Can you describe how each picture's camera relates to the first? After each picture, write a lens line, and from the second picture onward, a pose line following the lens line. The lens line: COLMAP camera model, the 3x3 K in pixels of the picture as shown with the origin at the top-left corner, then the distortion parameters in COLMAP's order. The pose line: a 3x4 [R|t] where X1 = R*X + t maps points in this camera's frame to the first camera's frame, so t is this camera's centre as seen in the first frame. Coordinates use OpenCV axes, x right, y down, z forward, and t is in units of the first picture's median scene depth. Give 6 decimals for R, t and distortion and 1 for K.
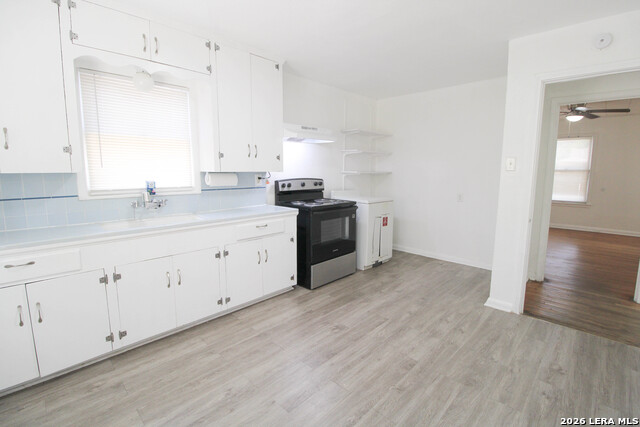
lens RADIAL K [[296.5, 0, 323.4], [0, 296.5, 208.4], [0, 0, 1]] dist [-0.002585, -0.012920]
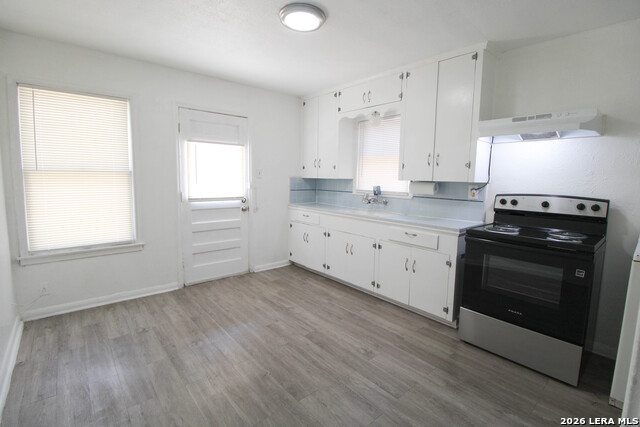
lens RADIAL K [[296.5, 0, 323.4], [0, 296.5, 208.4], [0, 0, 1]] dist [-0.002585, -0.012920]
pose [[-0.087261, 0.096442, -0.991506, 0.866433], [-0.152647, 0.982254, 0.108976, -0.097731], [0.984421, 0.160859, -0.070991, 0.823569]]
